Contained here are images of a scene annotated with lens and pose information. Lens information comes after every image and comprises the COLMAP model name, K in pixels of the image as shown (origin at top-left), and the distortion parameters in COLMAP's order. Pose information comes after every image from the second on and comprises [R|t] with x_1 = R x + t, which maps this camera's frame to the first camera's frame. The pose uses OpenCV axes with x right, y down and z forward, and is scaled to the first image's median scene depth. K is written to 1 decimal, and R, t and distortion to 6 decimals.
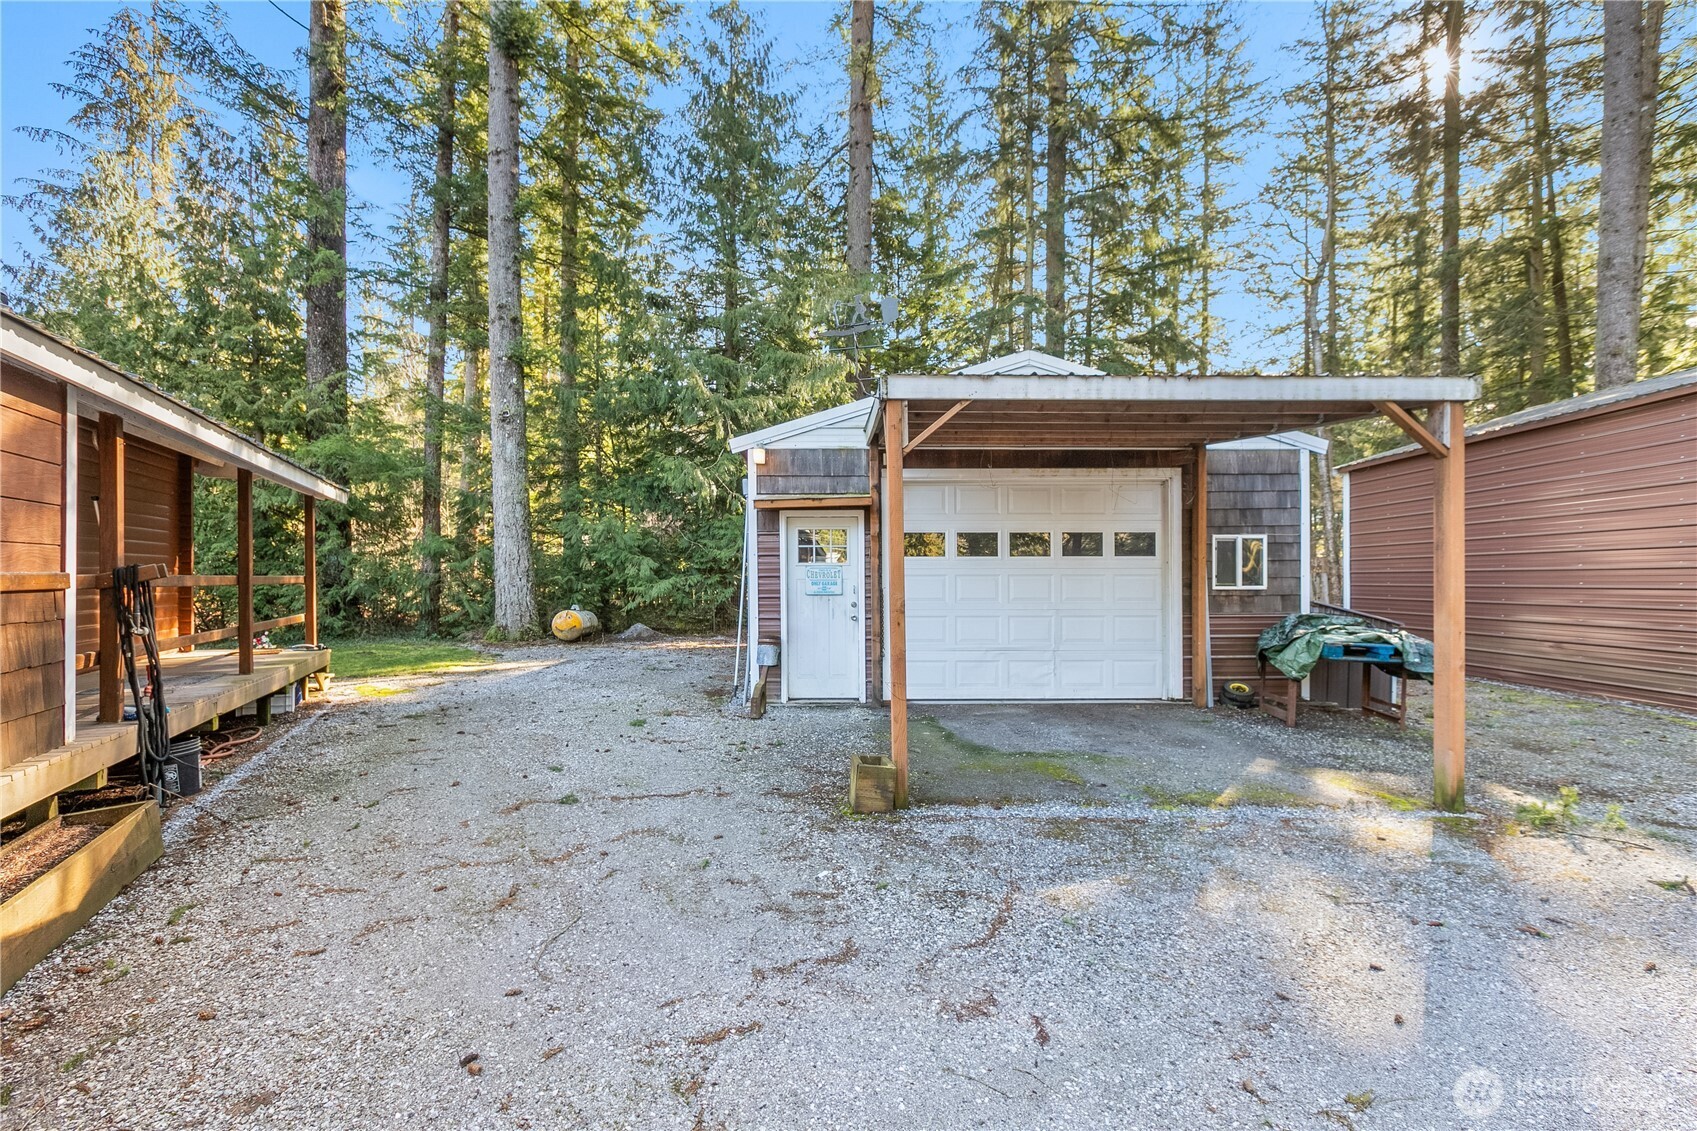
lens RADIAL K [[760.9, 0, 848.7], [0, 760.9, 578.6], [0, 0, 1]] dist [-0.000183, 0.000282]
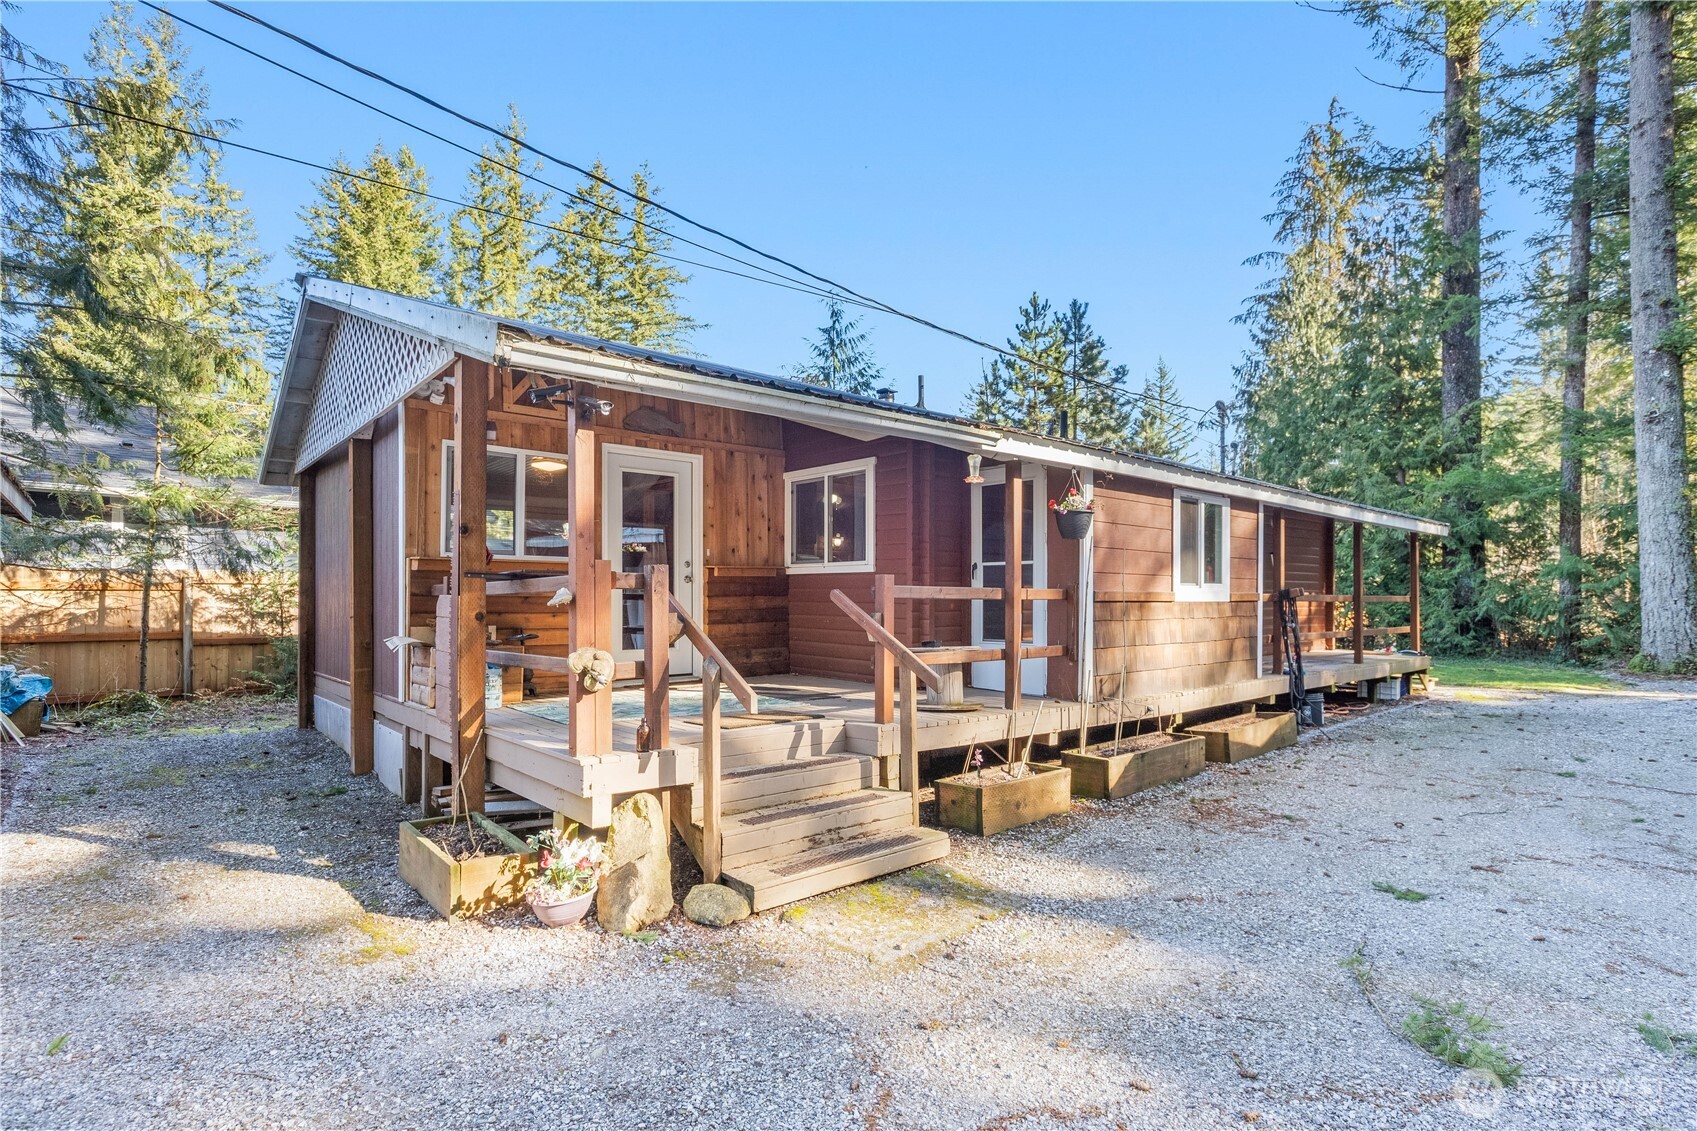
lens RADIAL K [[843.7, 0, 848.5], [0, 843.7, 591.8], [0, 0, 1]] dist [-0.004361, -0.000348]
pose [[0.299071, -0.003873, -0.954223, 0.351715], [-0.007780, 0.999949, -0.006497, 0.005648], [0.954199, 0.009366, 0.299026, -0.318237]]
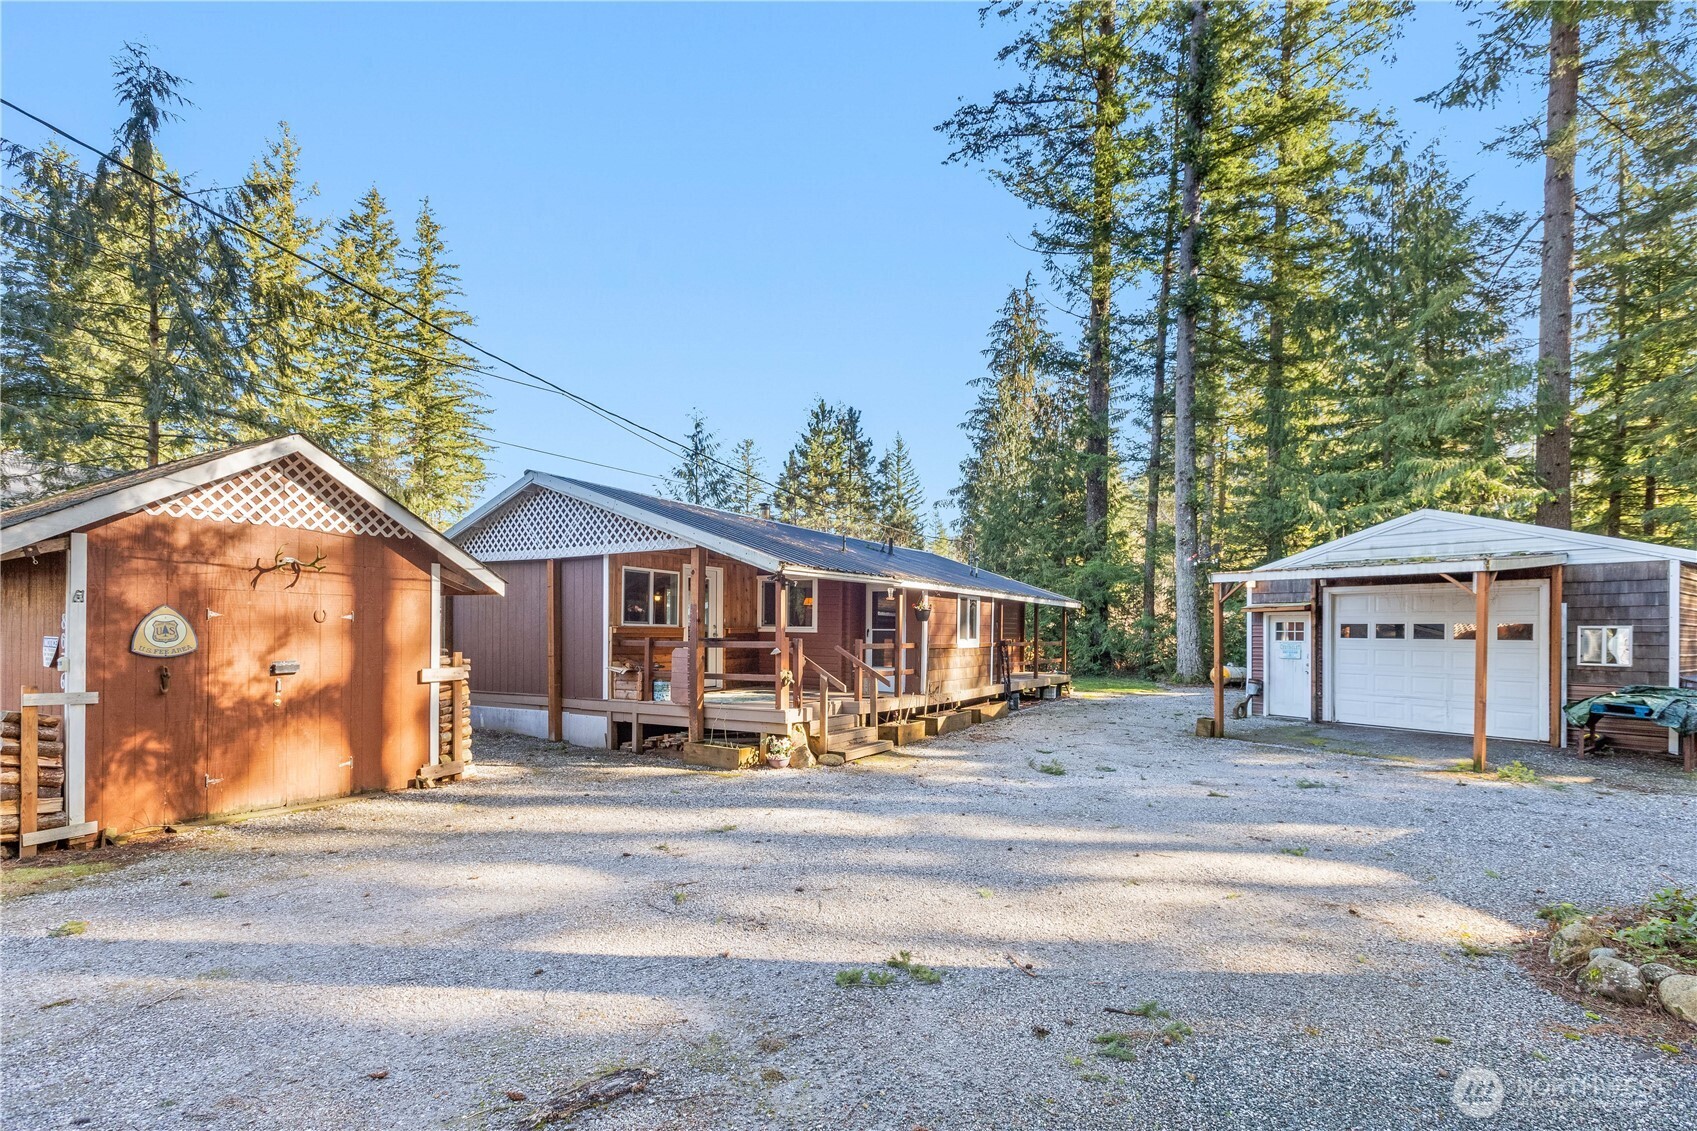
lens RADIAL K [[800.1, 0, 853.4], [0, 800.1, 629.2], [0, 0, 1]] dist [-0.000383, 0.000121]
pose [[0.578266, 0.007544, -0.815813, 0.917462], [-0.016698, 0.999857, -0.002591, -0.025795], [0.815677, 0.015121, 0.578310, -0.936798]]
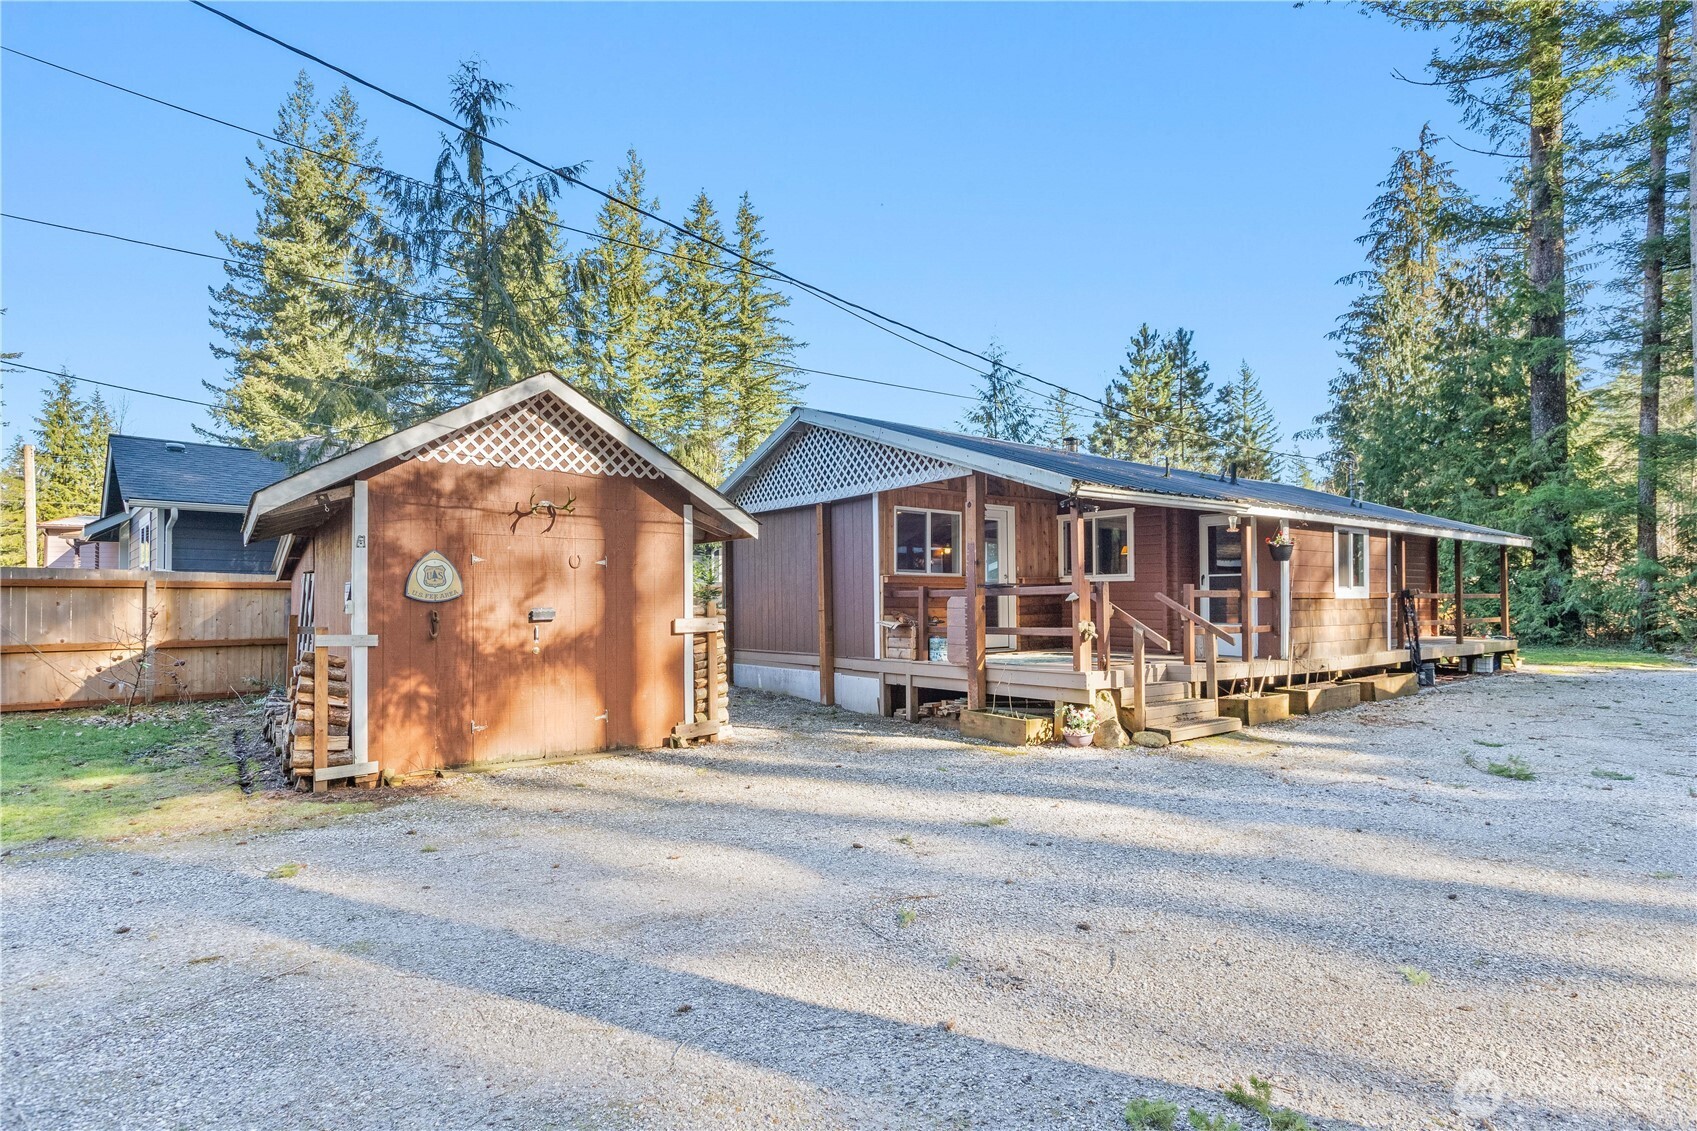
lens RADIAL K [[845.2, 0, 836.7], [0, 845.2, 587.9], [0, 0, 1]] dist [-0.003726, -0.000545]
pose [[0.216176, -0.011858, -0.976282, 0.777080], [-0.001887, 0.999919, -0.012563, 0.008921], [0.976353, 0.004558, 0.216137, -0.818586]]
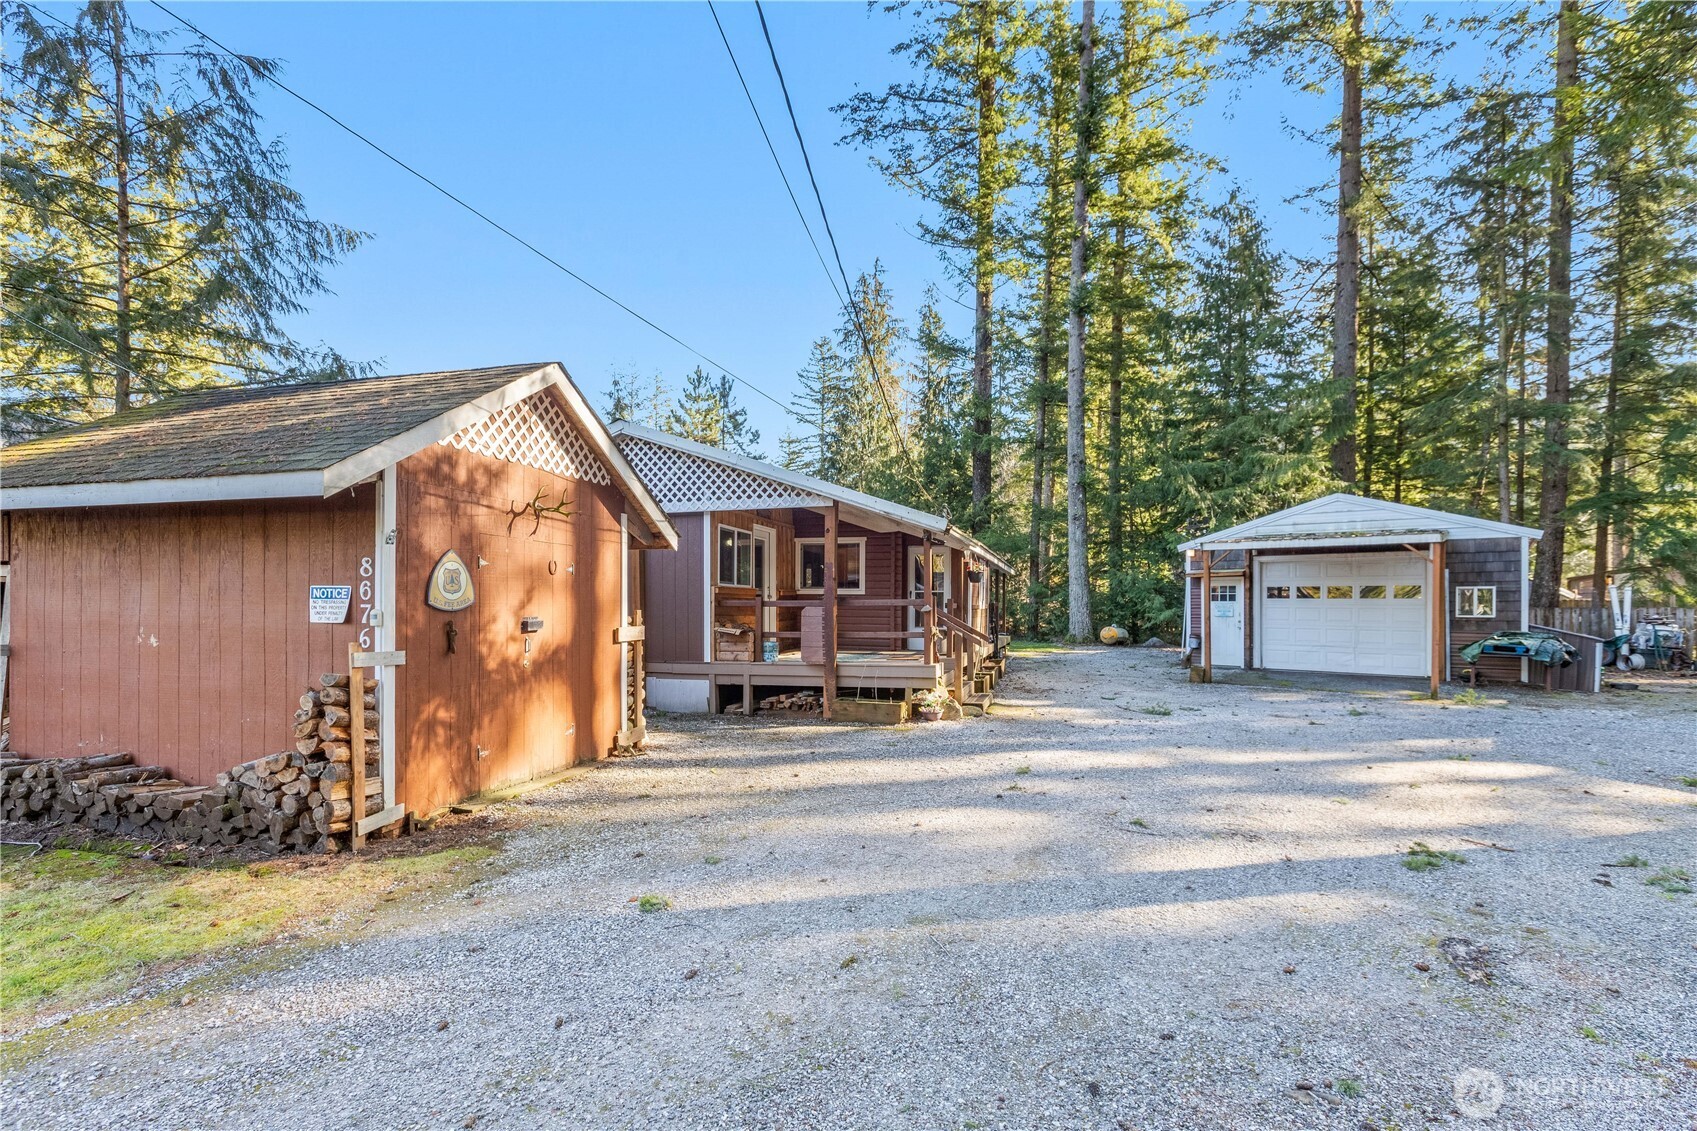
lens RADIAL K [[788.7, 0, 856.2], [0, 788.7, 606.7], [0, 0, 1]] dist [0.000513, 0.000212]
pose [[0.779726, 0.008175, -0.626067, 0.547953], [-0.010745, 0.999942, -0.000326, 0.005722], [0.626028, 0.006981, 0.779769, -1.365765]]
